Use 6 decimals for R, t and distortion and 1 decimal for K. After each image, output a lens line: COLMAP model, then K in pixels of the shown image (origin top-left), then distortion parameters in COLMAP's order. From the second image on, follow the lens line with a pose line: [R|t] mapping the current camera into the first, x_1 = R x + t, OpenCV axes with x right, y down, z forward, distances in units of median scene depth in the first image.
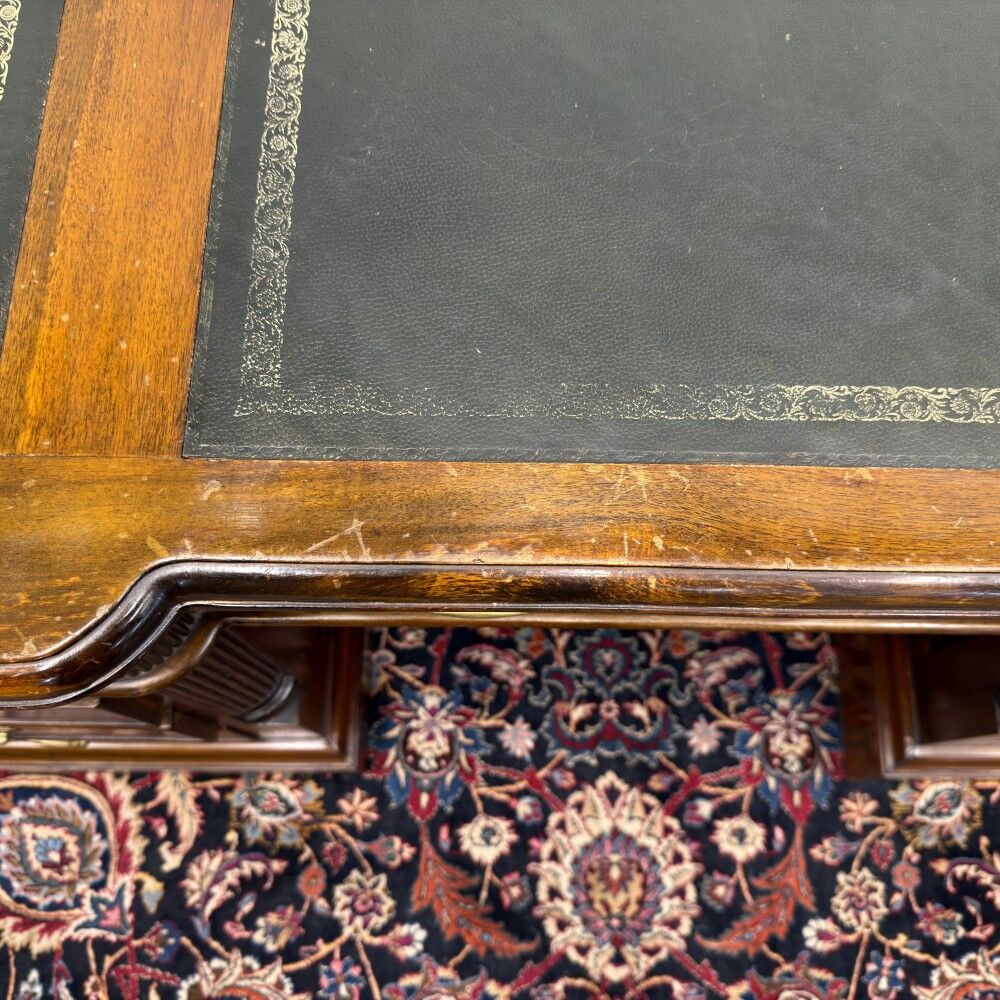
lens RADIAL K [[982.0, 0, 495.9], [0, 982.0, 500.9], [0, 0, 1]] dist [0.103979, -0.259338]
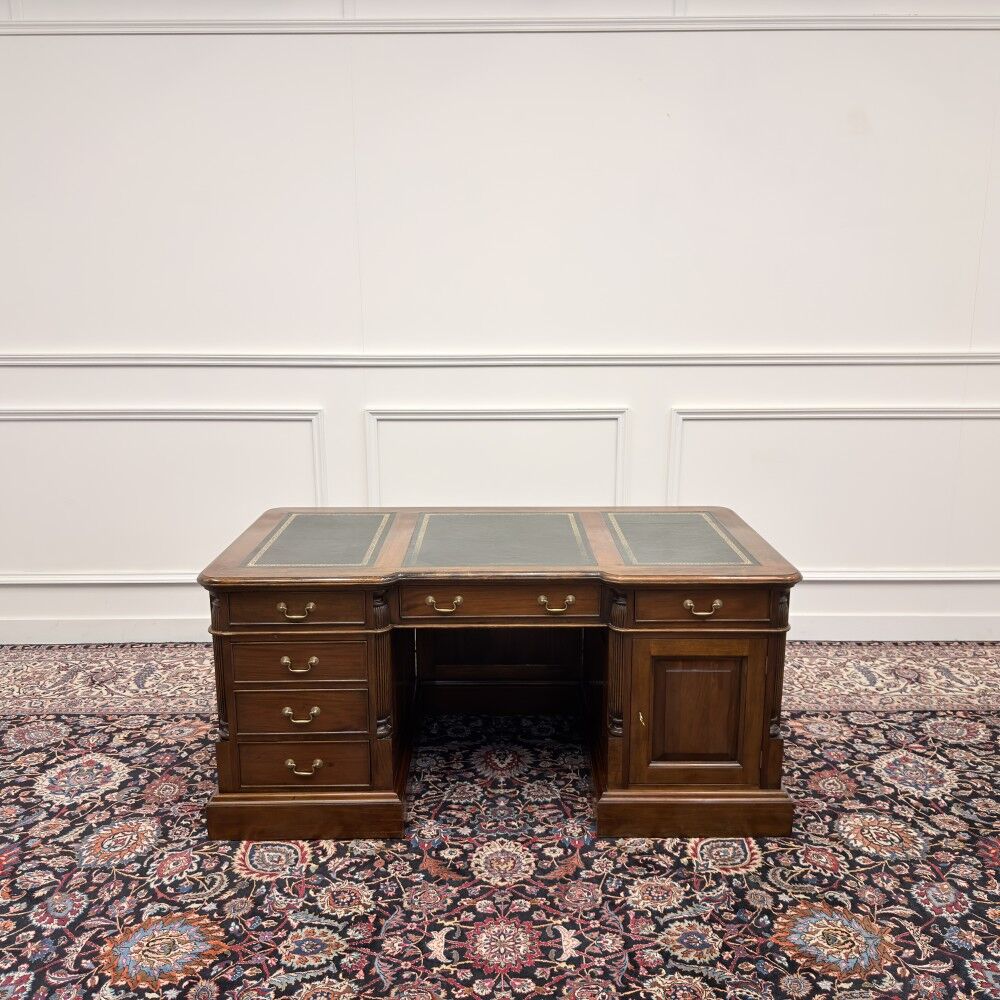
lens RADIAL K [[934.2, 0, 500.6], [0, 934.2, 498.2], [0, 0, 1]] dist [0.097280, -0.190573]
pose [[0.999505, -0.031330, 0.002825, 0.135729], [0.018382, 0.508830, -0.860671, 1.911805], [0.025528, 0.860297, 0.509154, -0.951879]]
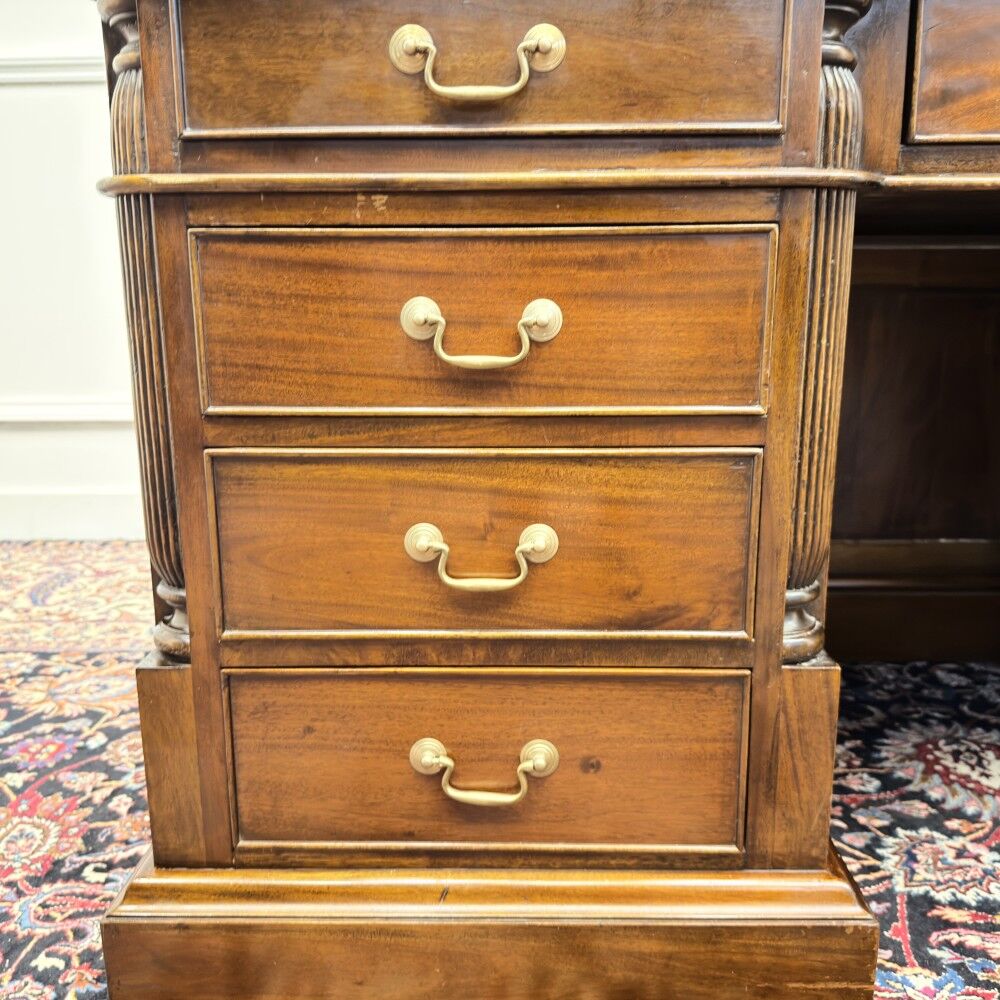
lens RADIAL K [[956.7, 0, 496.6], [0, 956.7, 508.7], [0, 0, 1]] dist [0.000142, -0.015001]
pose [[0.999287, -0.029624, -0.023407, -0.348696], [-0.005298, 0.503799, -0.863805, 0.636922], [0.037382, 0.863313, 0.503283, 0.382986]]
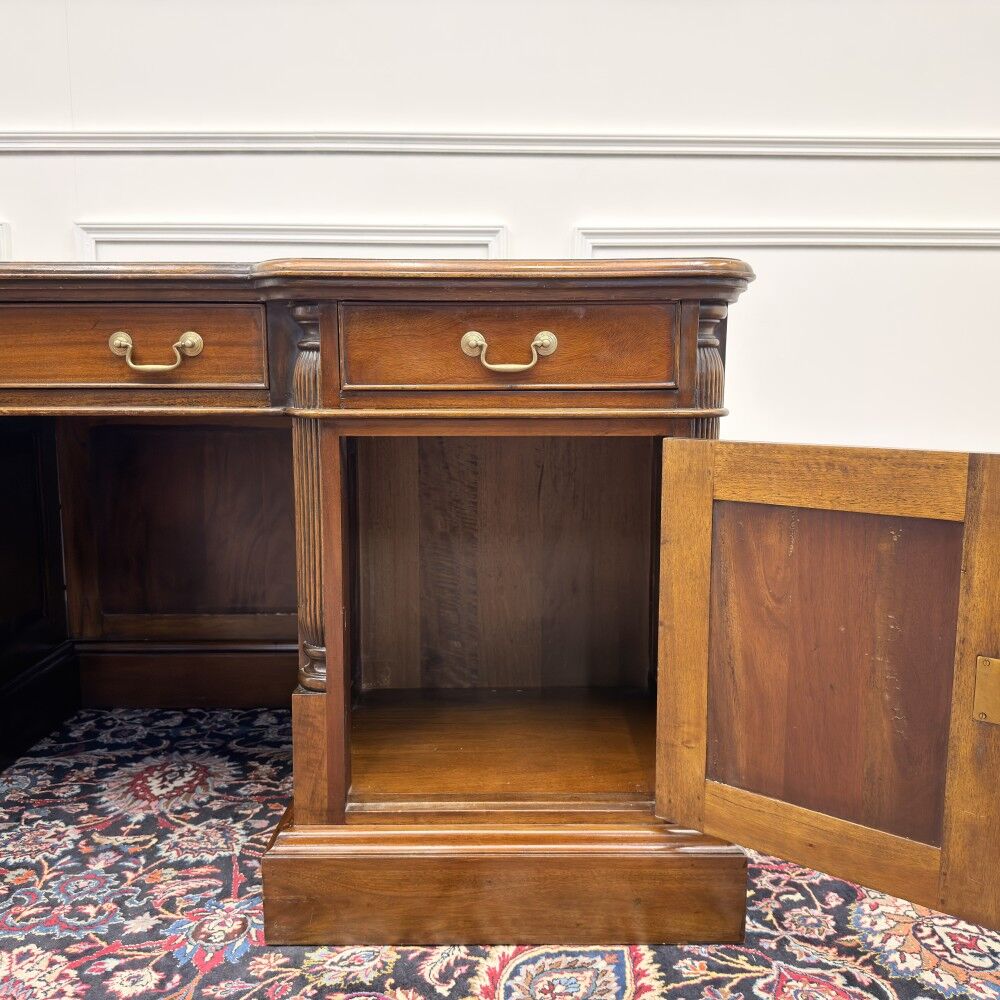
lens RADIAL K [[947.1, 0, 502.5], [0, 947.1, 498.2], [0, 0, 1]] dist [0.040045, -0.066751]
pose [[0.999641, -0.026728, 0.002022, 0.616203], [0.013319, 0.429822, -0.902816, 0.980047], [0.023261, 0.902518, 0.430023, 0.188956]]
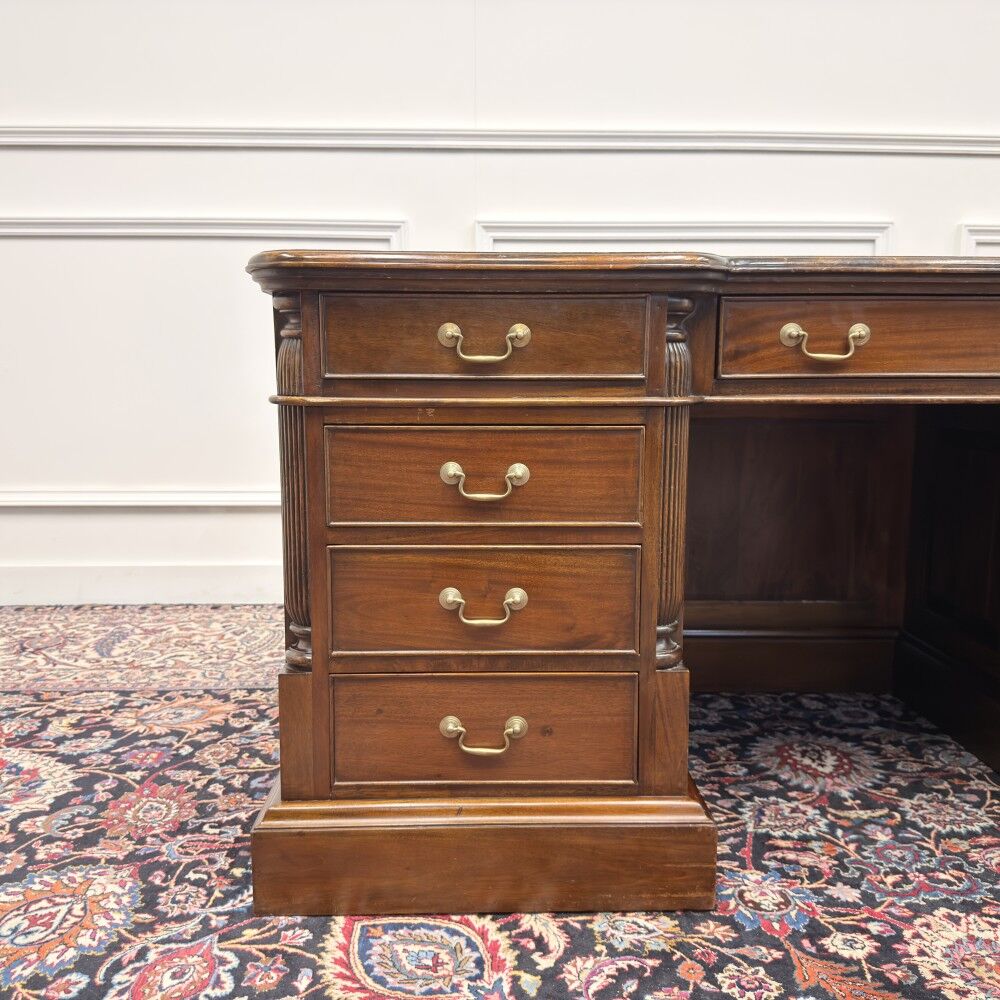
lens RADIAL K [[946.4, 0, 496.9], [0, 946.4, 497.3], [0, 0, 1]] dist [0.042981, -0.074061]
pose [[0.999284, -0.028663, 0.024712, -0.379576], [0.034641, 0.429815, -0.902252, 1.006780], [0.015240, 0.902462, 0.430500, 0.163041]]
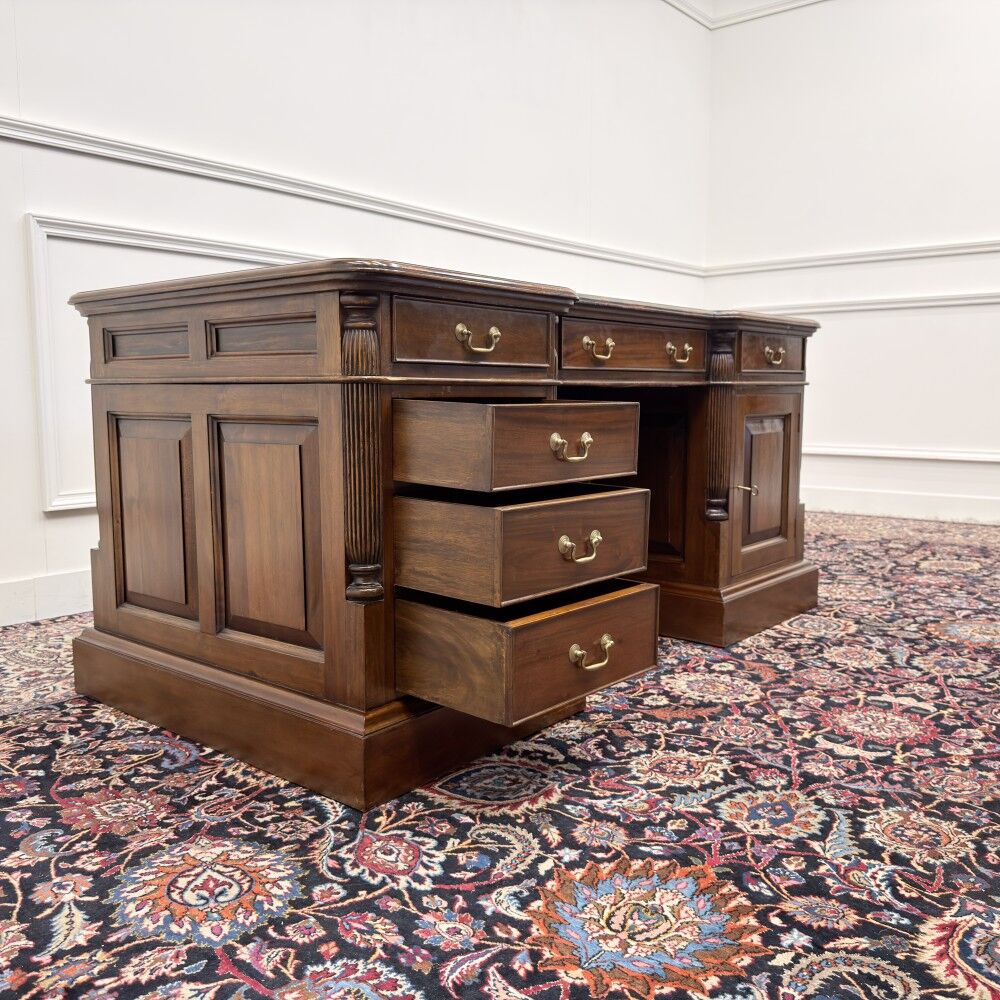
lens RADIAL K [[931.8, 0, 506.1], [0, 931.8, 499.2], [0, 0, 1]] dist [0.131302, -0.273052]
pose [[0.634802, -0.115842, 0.763942, -1.379496], [0.740925, 0.371770, -0.559301, 0.928582], [-0.219220, 0.921069, 0.321831, 0.208723]]
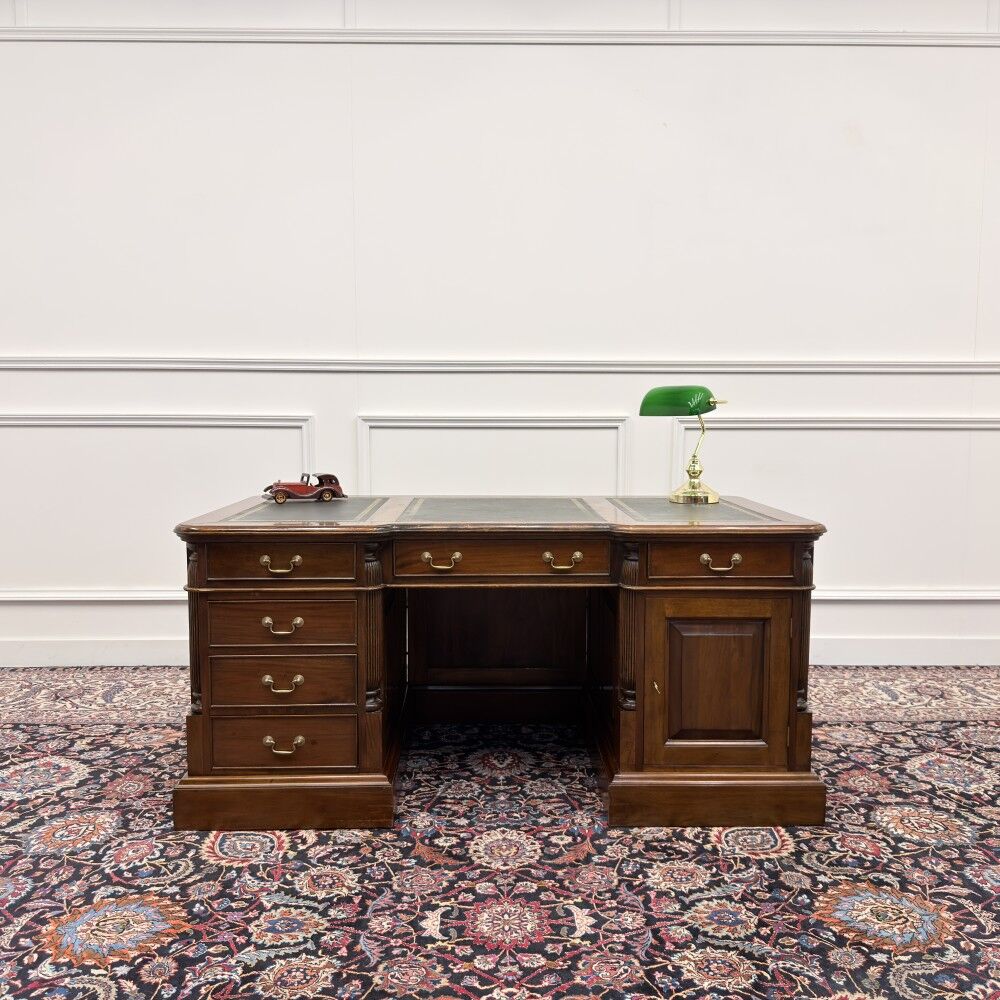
lens RADIAL K [[934.8, 0, 500.3], [0, 934.8, 497.2], [0, 0, 1]] dist [0.079922, -0.150960]
pose [[0.999421, -0.027488, 0.020035, 0.090061], [0.029288, 0.395871, -0.917839, 1.959214], [0.017298, 0.917894, 0.396447, -0.528122]]
